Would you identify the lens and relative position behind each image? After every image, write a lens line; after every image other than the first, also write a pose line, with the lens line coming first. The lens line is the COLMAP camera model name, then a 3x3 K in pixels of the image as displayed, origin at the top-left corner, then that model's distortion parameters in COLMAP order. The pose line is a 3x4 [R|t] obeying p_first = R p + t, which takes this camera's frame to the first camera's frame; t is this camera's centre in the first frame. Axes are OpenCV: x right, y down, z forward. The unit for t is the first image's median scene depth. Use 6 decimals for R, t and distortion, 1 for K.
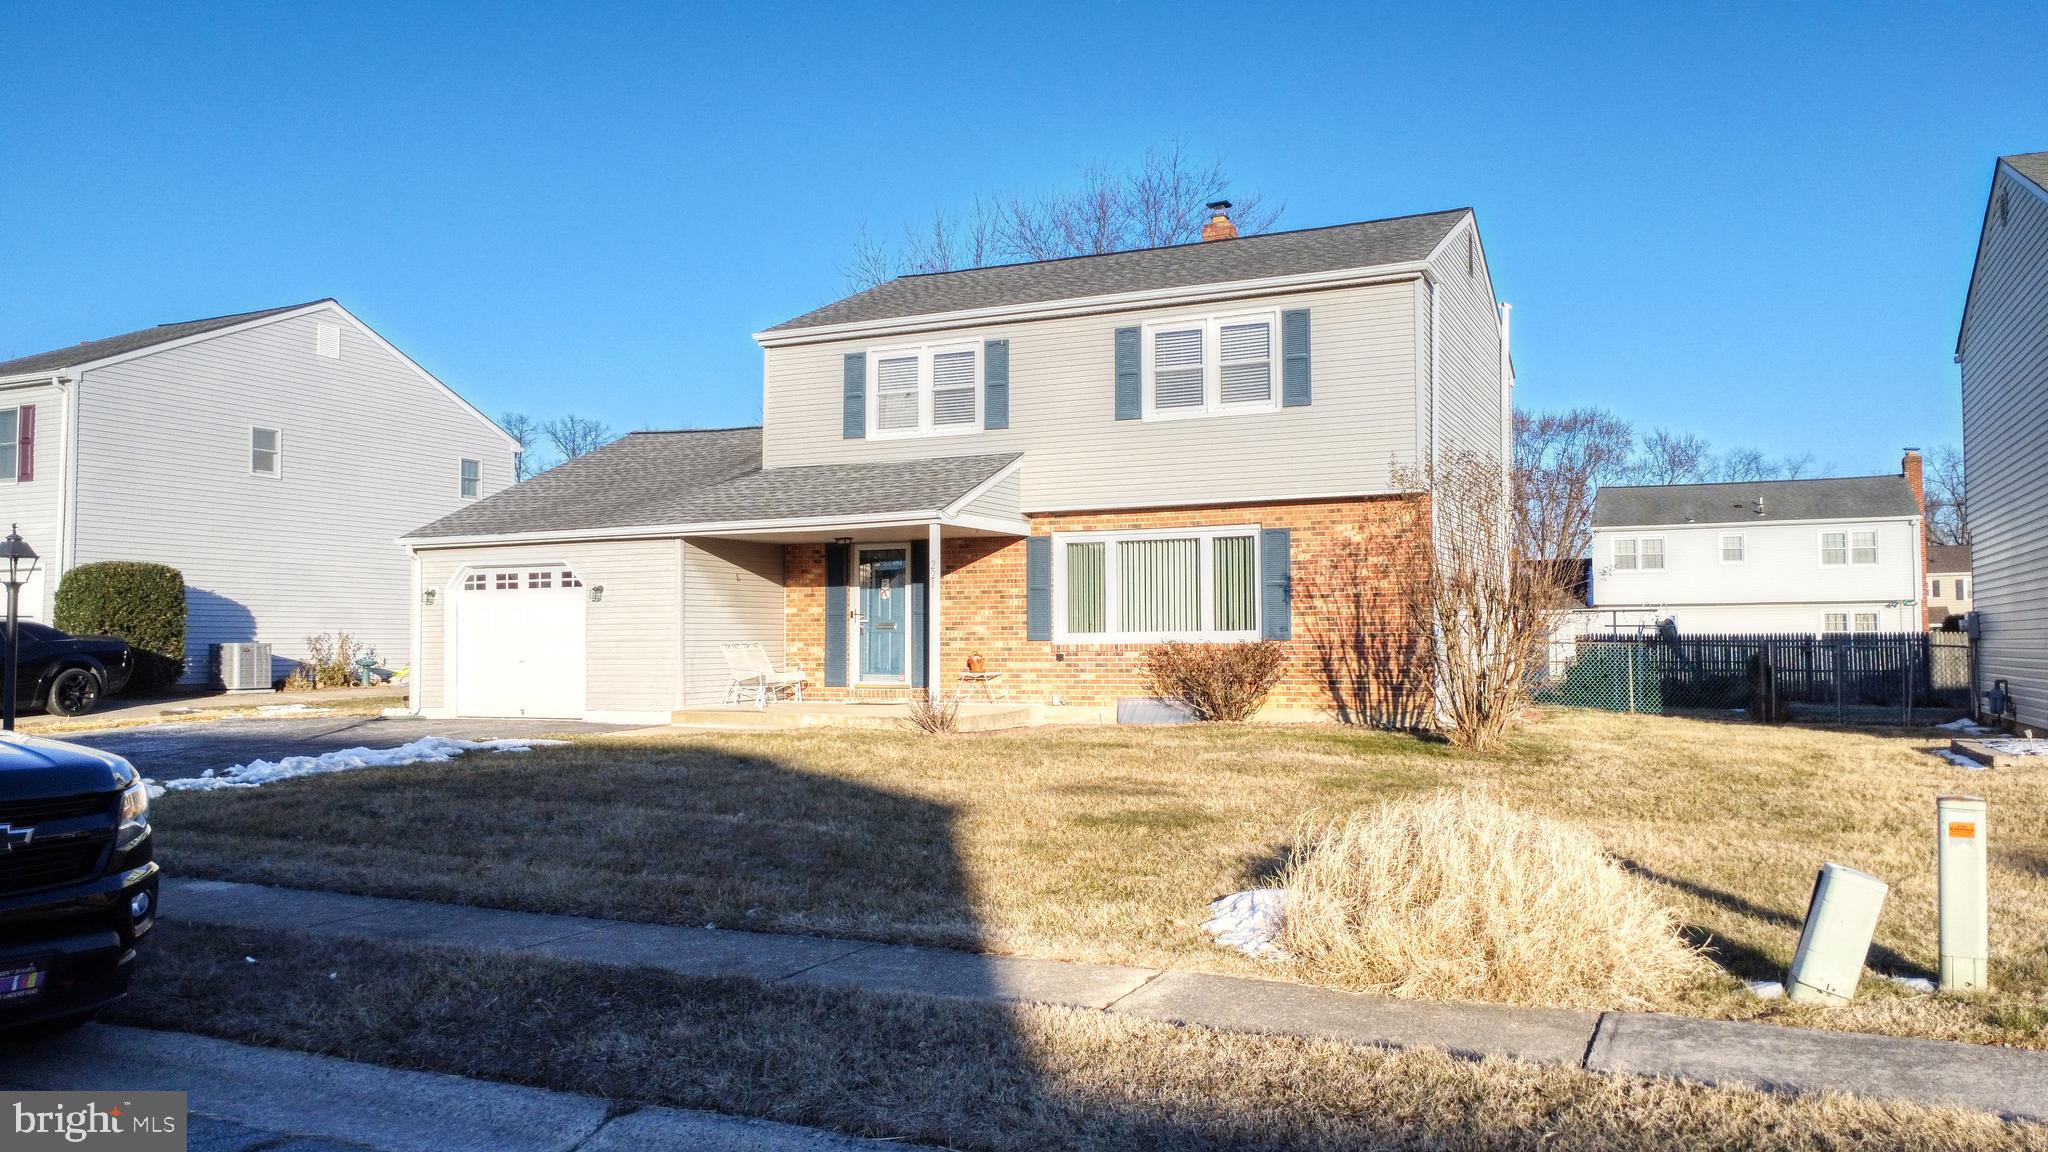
lens RADIAL K [[1508.6, 0, 1024.0], [0, 1508.6, 576.0], [0, 0, 1]] dist [0.054363, 0.002599]
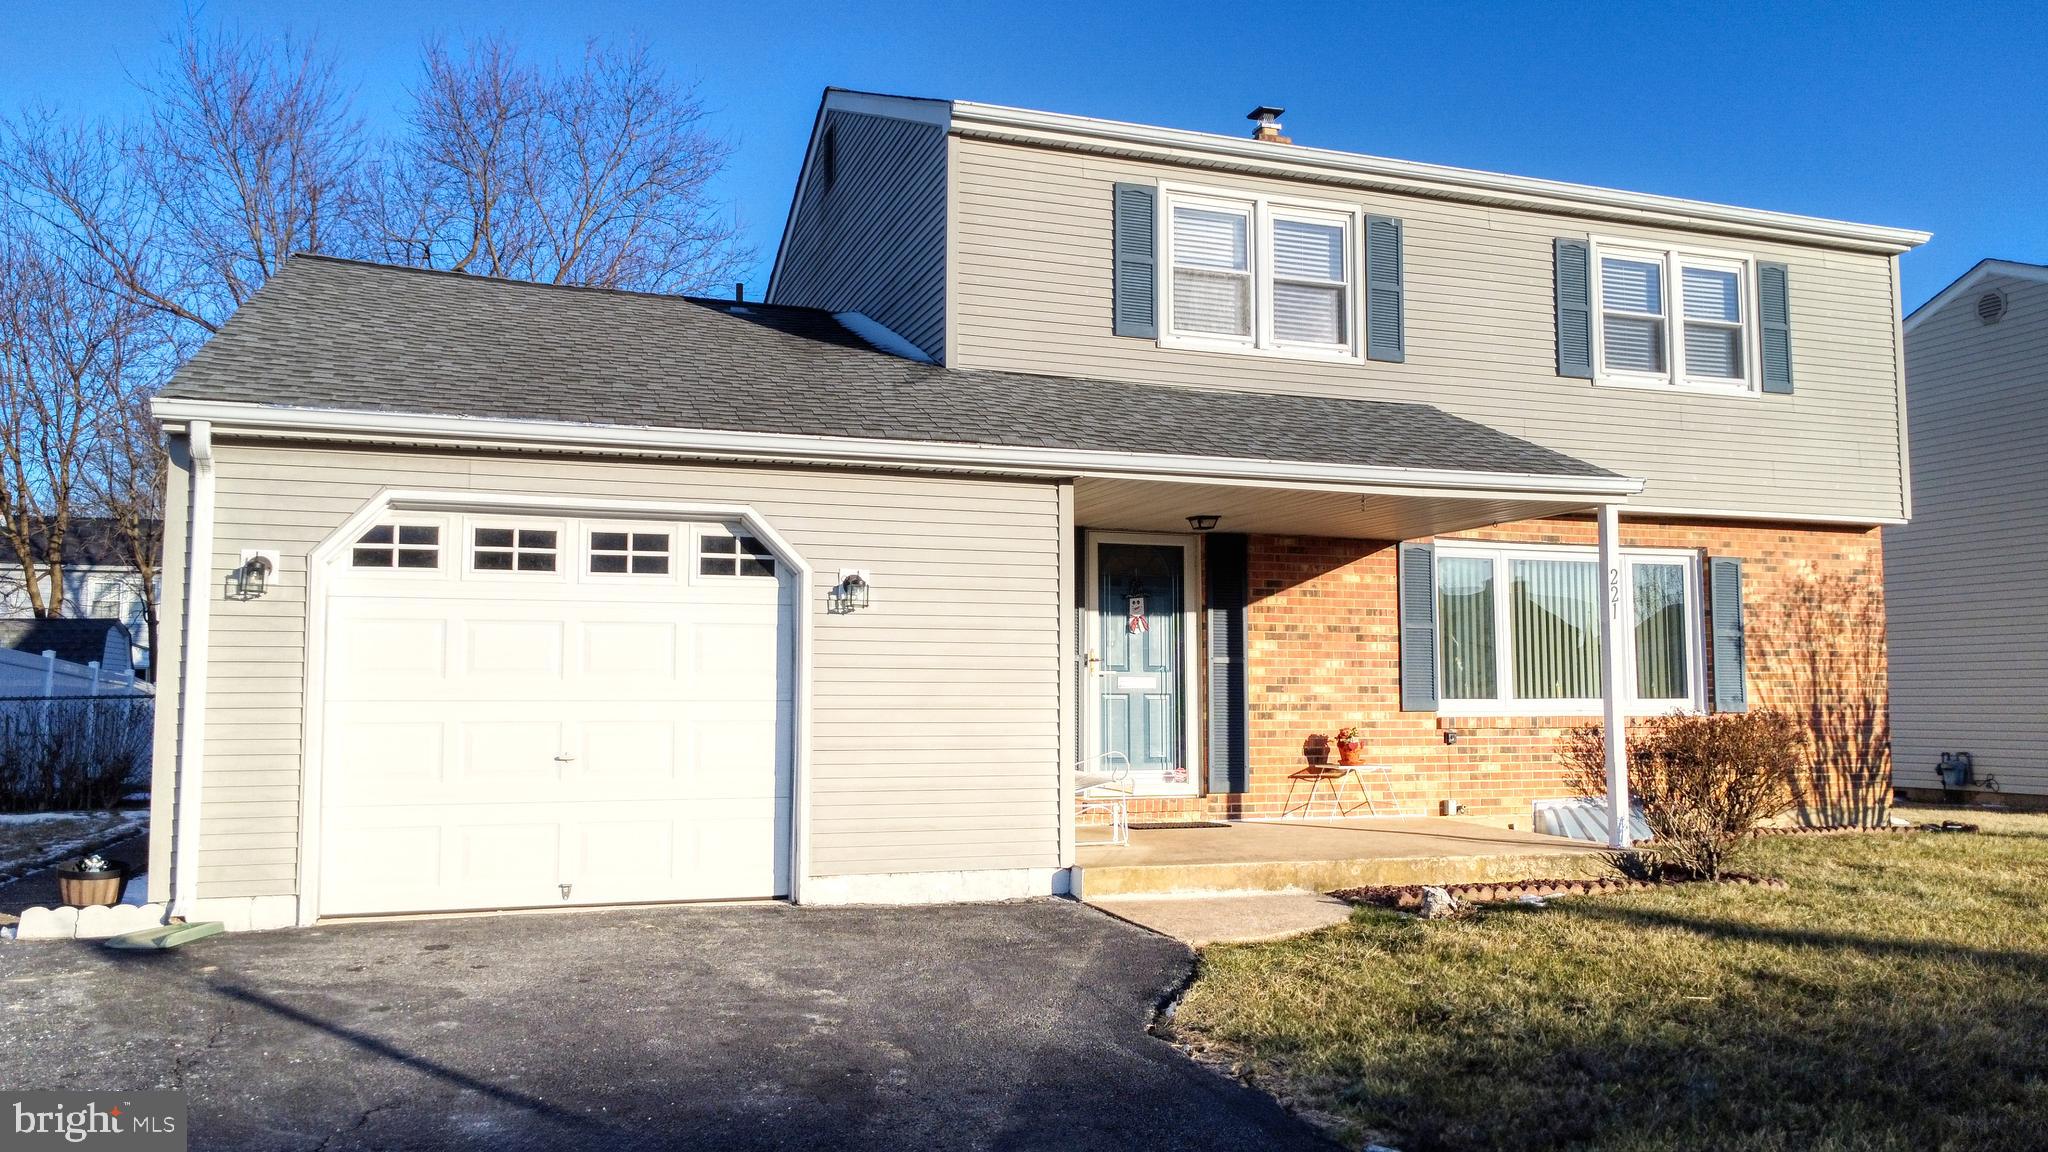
lens RADIAL K [[1508.6, 0, 1024.0], [0, 1508.6, 576.0], [0, 0, 1]] dist [0.054363, 0.002599]
pose [[0.712515, 0.065318, 0.698610, -0.575544], [-0.036530, 0.997761, -0.056030, 0.030047], [-0.700705, 0.014402, 0.713306, 0.708508]]
